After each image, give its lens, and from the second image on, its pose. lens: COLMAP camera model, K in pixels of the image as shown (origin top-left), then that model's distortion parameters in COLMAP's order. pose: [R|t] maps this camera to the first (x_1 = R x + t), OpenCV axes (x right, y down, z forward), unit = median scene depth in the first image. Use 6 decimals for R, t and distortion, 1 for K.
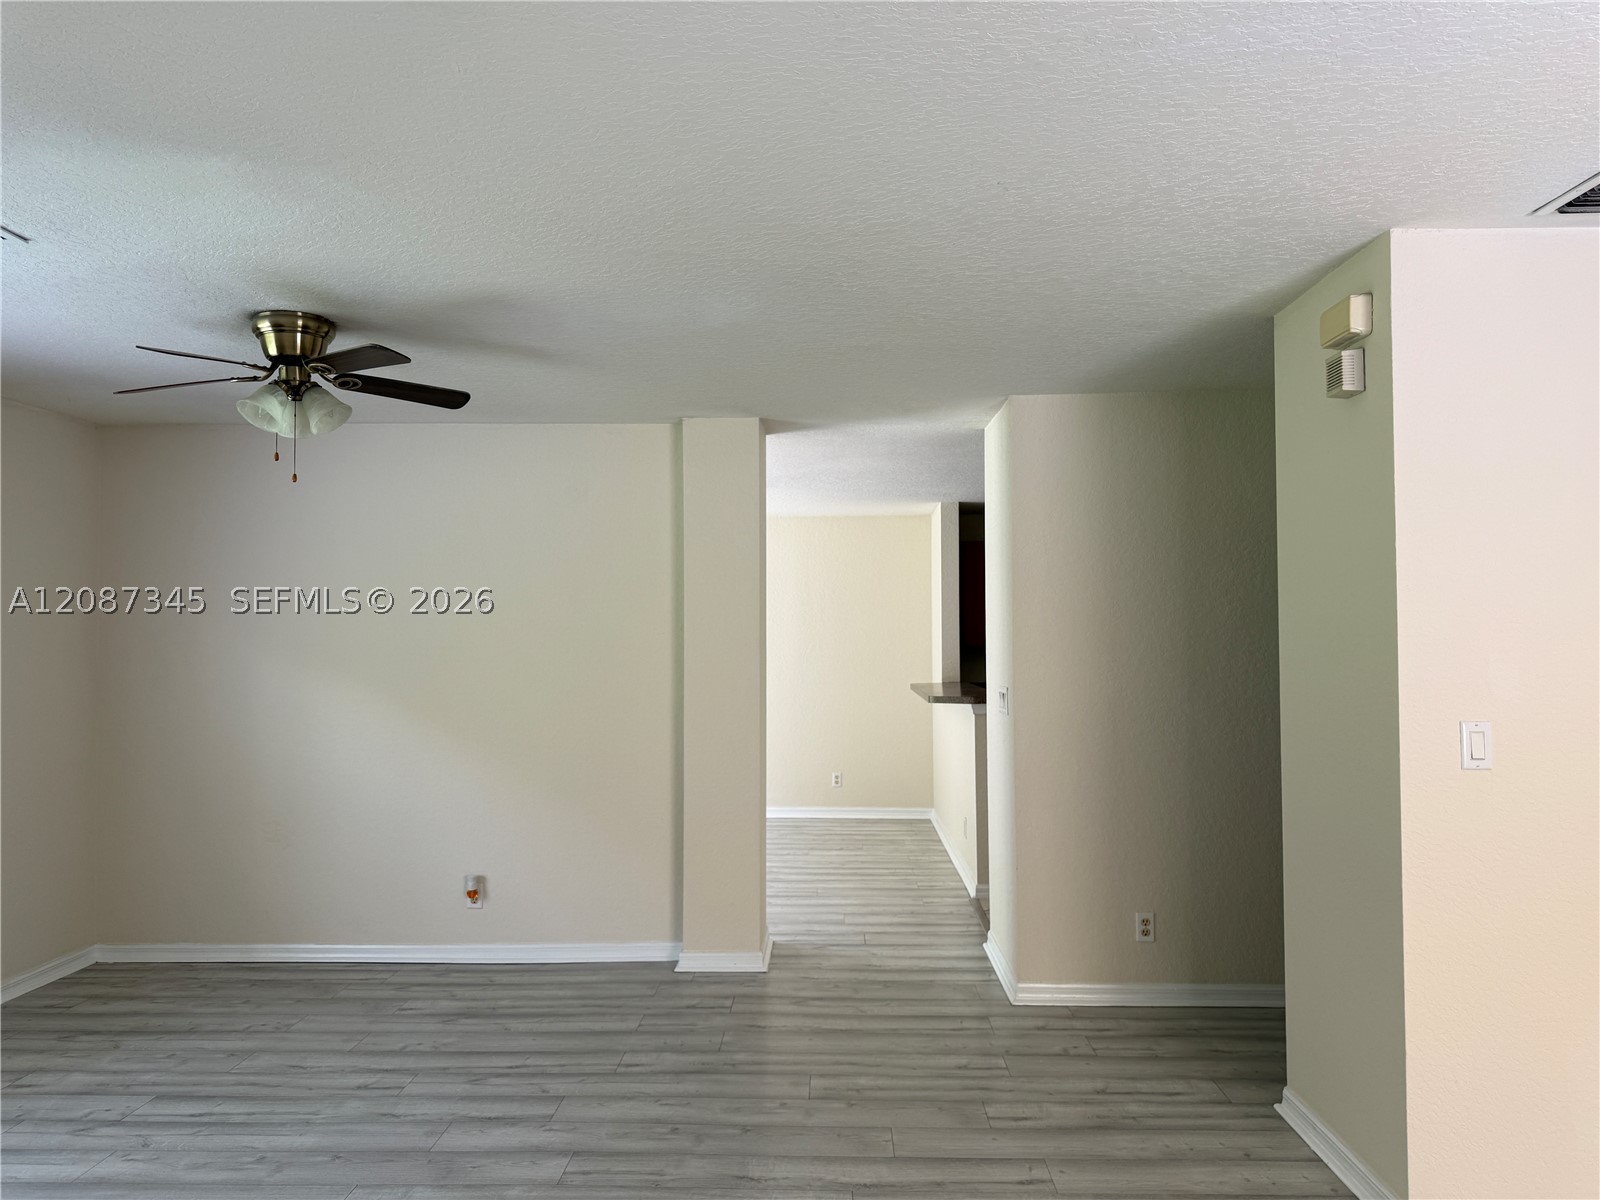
lens RADIAL K [[1133.9, 0, 803.0], [0, 1133.9, 611.9], [0, 0, 1]] dist [0.043932, -0.053745]
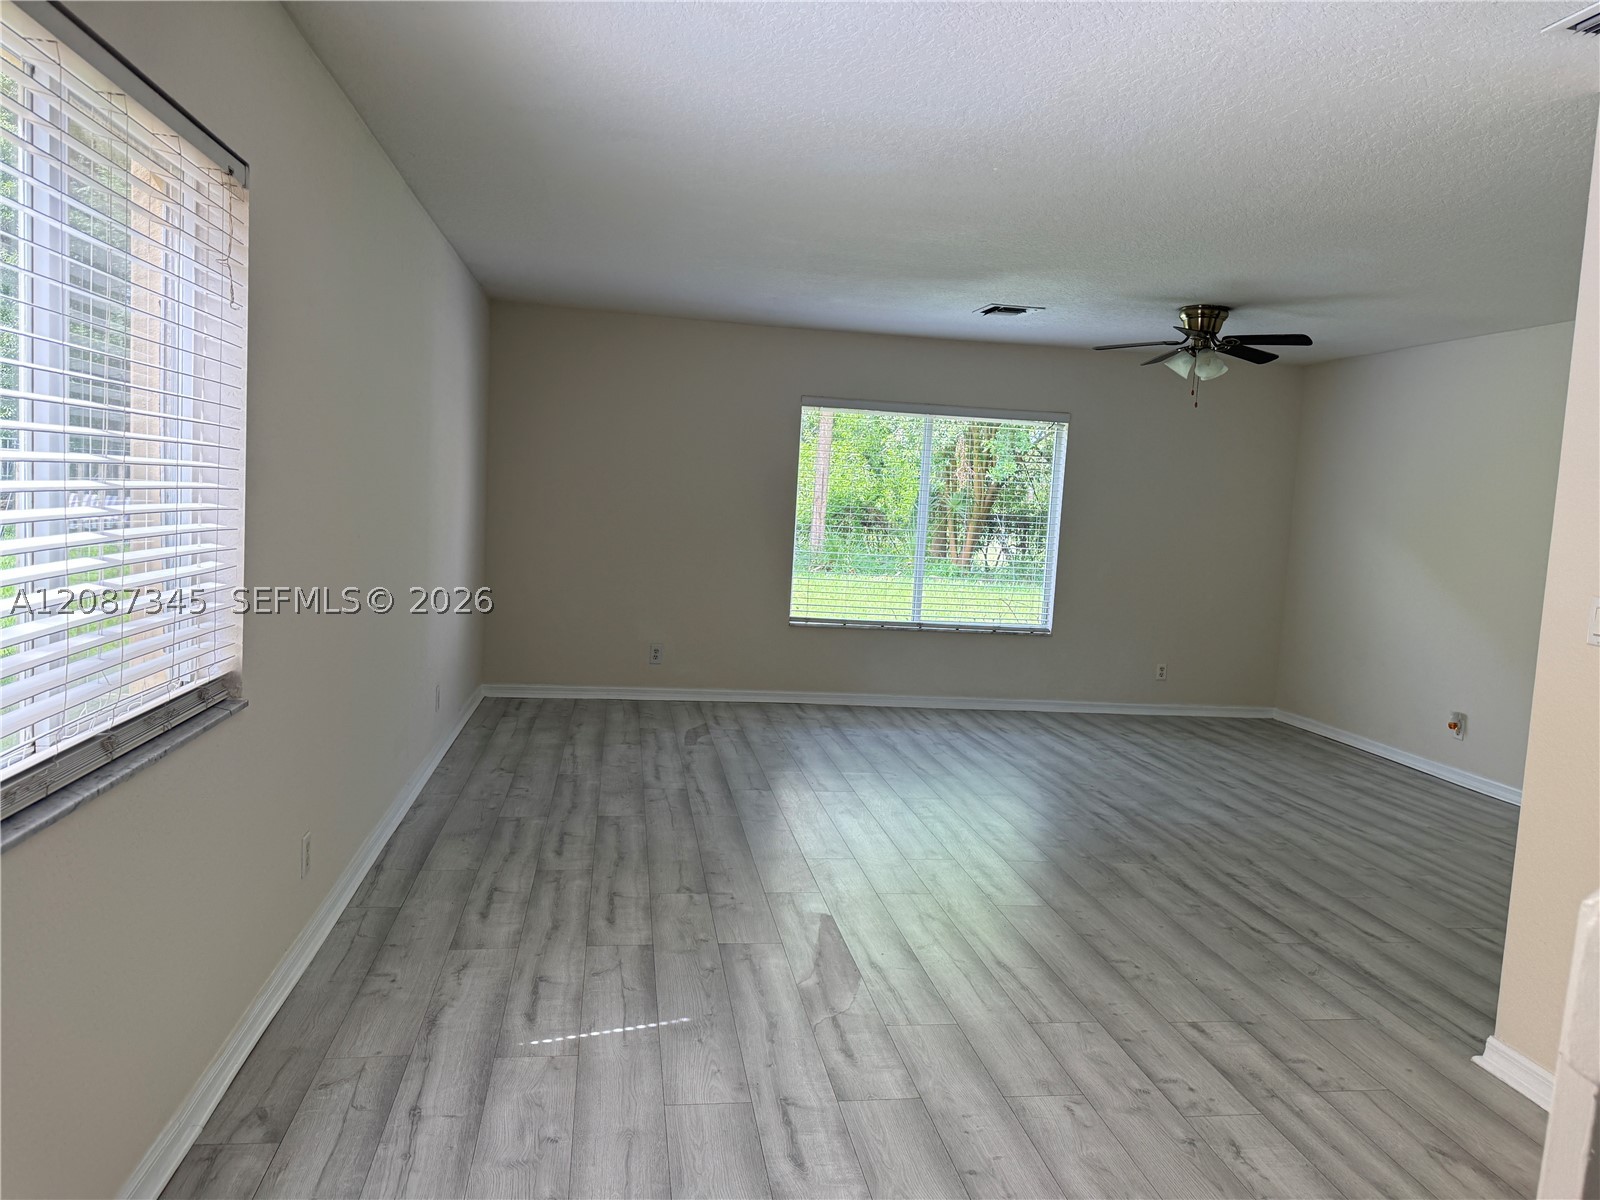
lens RADIAL K [[1133.9, 0, 769.0], [0, 1133.9, 596.6], [0, 0, 1]] dist [0.043932, -0.053745]
pose [[0.155426, 0.101747, -0.982594, 0.921256], [-0.033952, 0.994644, 0.097625, 0.017267], [0.987264, 0.018187, 0.158048, 0.093958]]
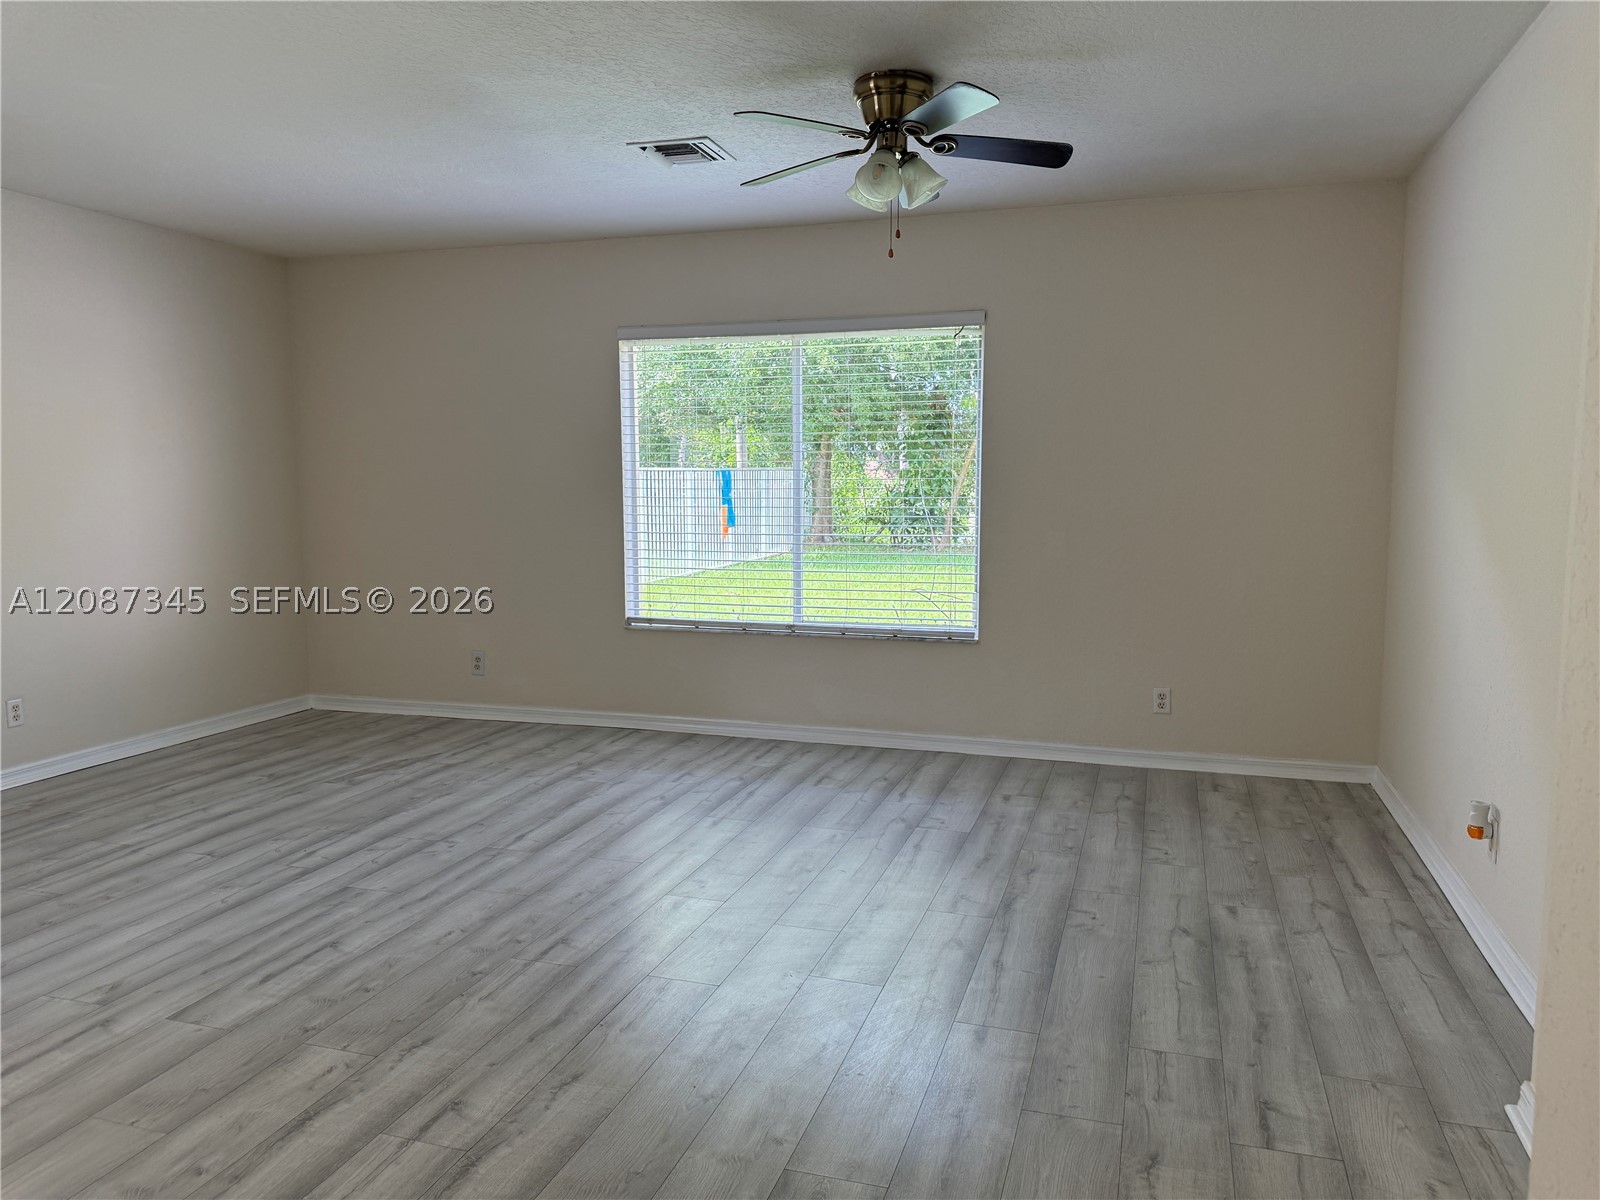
lens RADIAL K [[1133.9, 0, 791.3], [0, 1133.9, 600.6], [0, 0, 1]] dist [0.043932, -0.053745]
pose [[-0.293433, 0.103561, -0.950354, 0.441088], [0.024450, 0.994603, 0.100834, 0.066456], [0.955667, 0.006351, -0.294381, 0.975515]]
